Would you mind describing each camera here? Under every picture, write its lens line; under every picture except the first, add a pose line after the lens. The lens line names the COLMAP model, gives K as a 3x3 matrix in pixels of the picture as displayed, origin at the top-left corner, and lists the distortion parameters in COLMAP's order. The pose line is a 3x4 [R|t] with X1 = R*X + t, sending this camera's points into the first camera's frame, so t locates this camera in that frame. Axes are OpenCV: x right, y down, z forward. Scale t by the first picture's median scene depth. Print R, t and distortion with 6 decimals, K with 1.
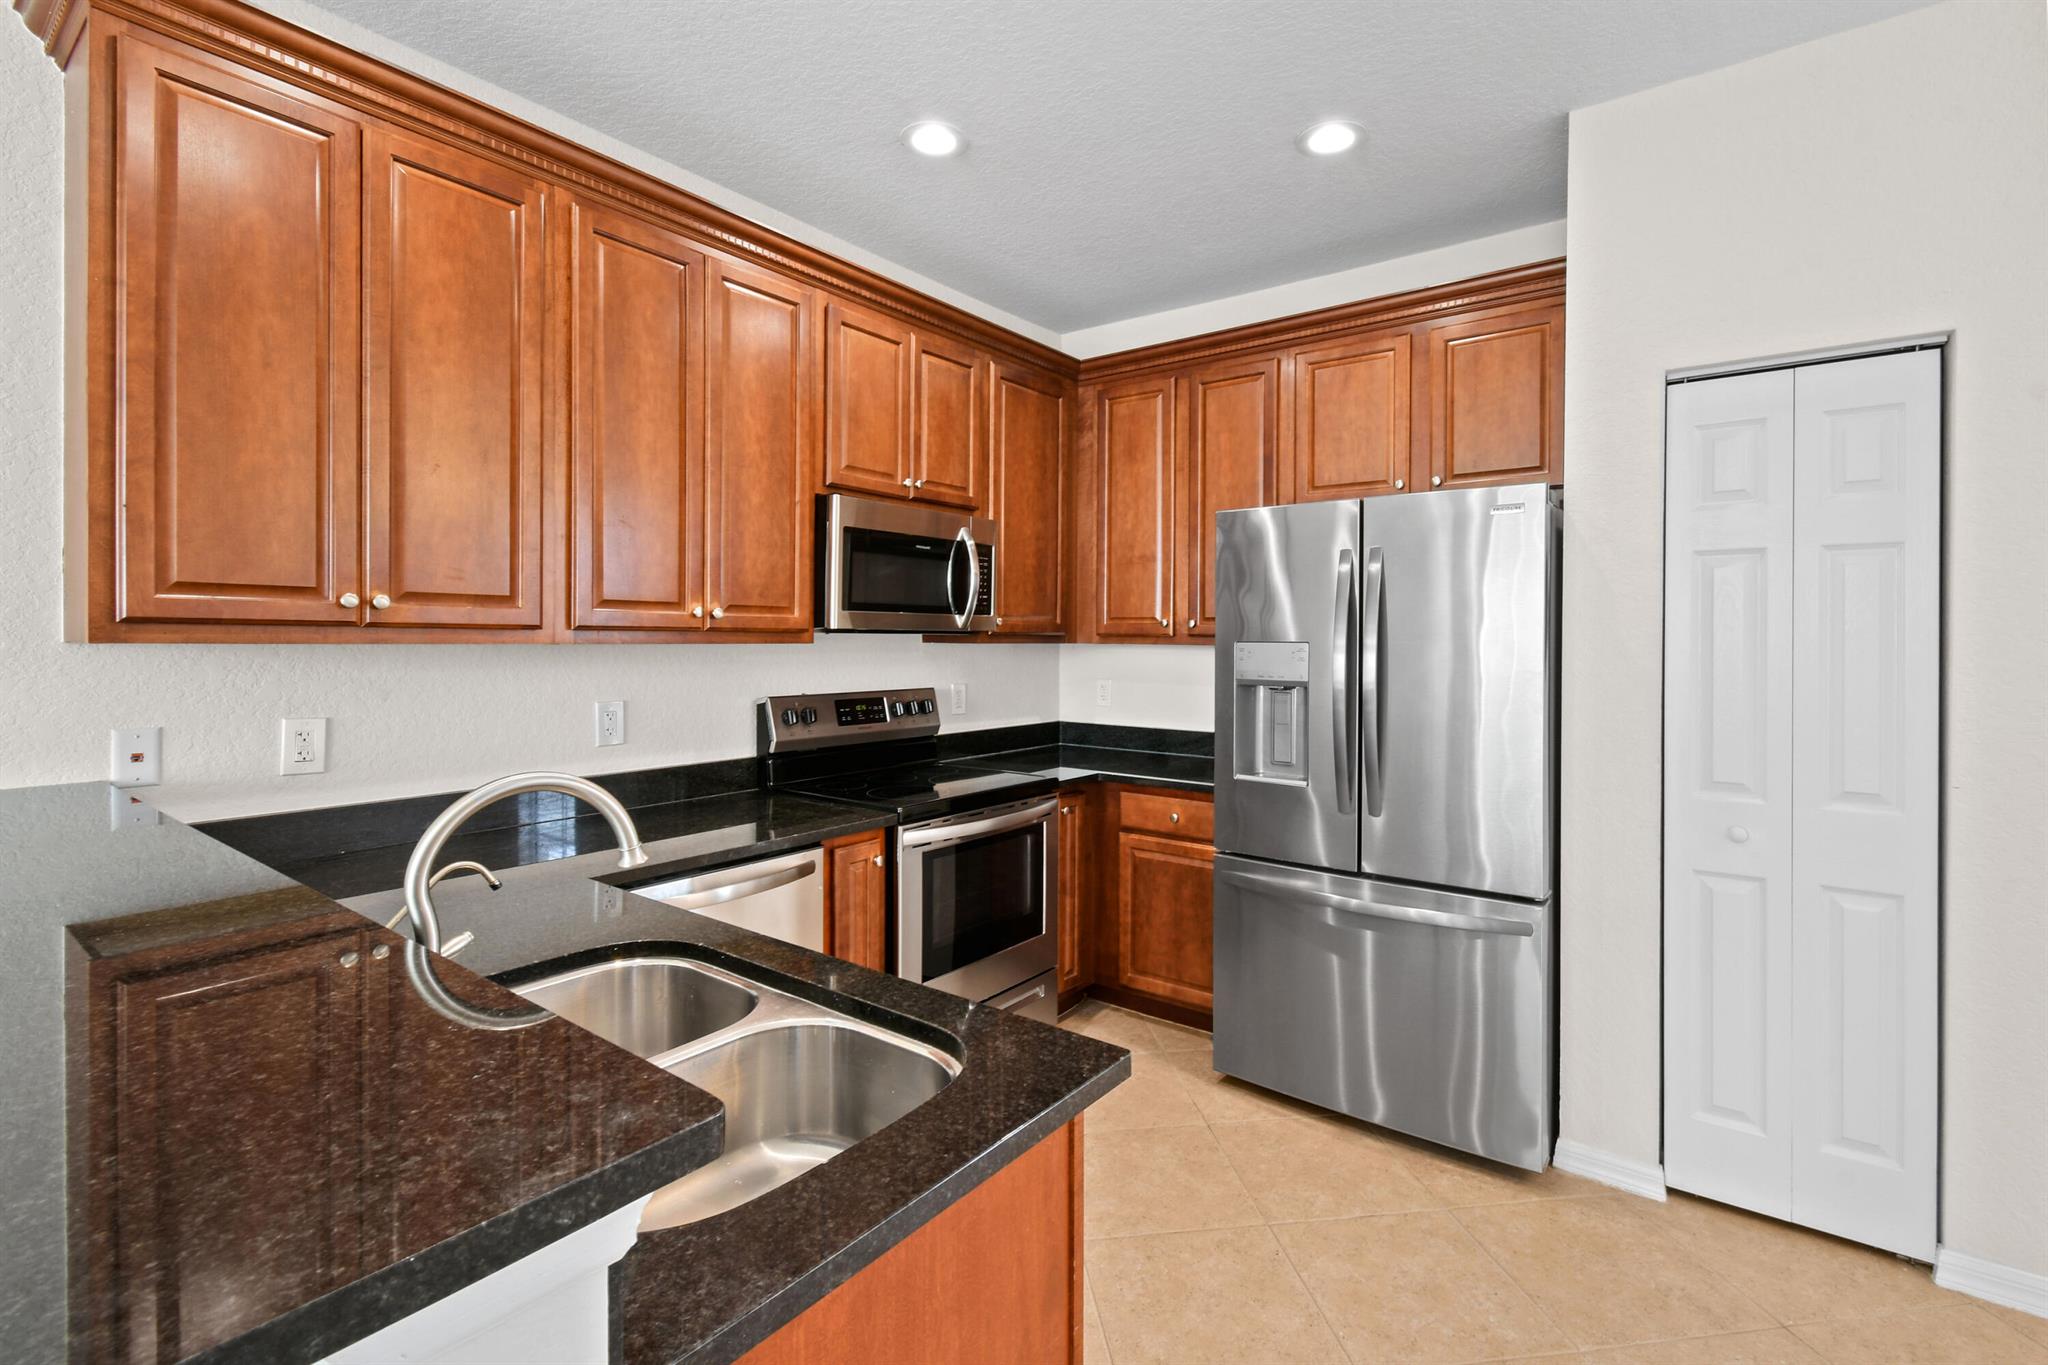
lens RADIAL K [[922.6, 0, 1038.1], [0, 922.6, 644.7], [0, 0, 1]] dist [0.009857, -0.005478]
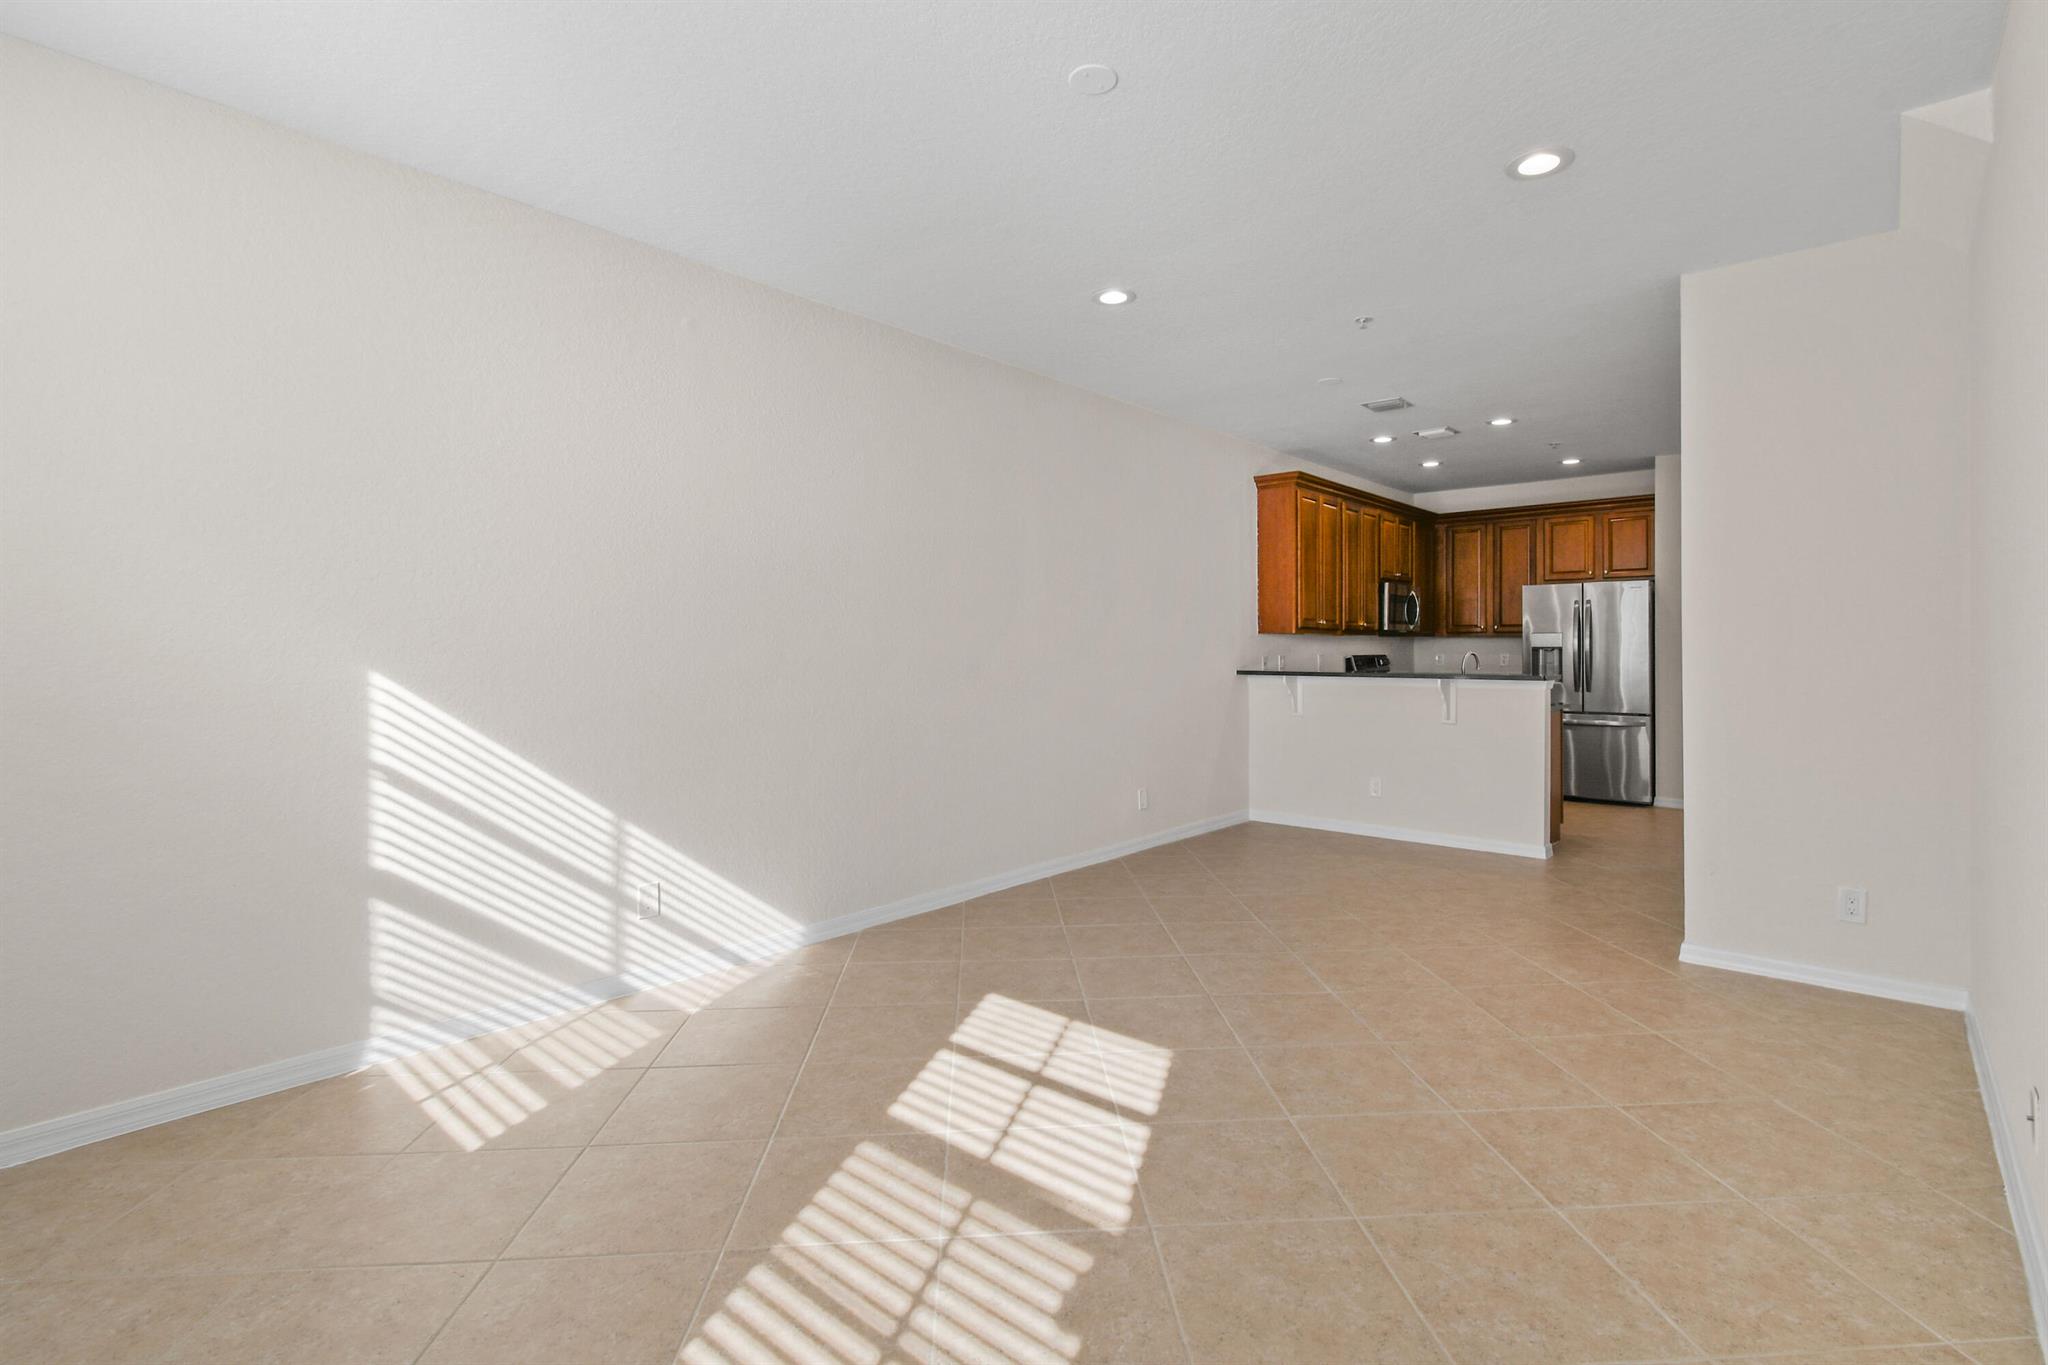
lens RADIAL K [[965.6, 0, 1026.4], [0, 965.6, 646.1], [0, 0, 1]] dist [-0.000993, -0.000345]
pose [[0.996831, -0.006072, -0.079321, -1.018695], [0.005292, 0.999936, -0.010036, 0.053880], [0.079377, 0.009584, 0.996799, -1.910955]]
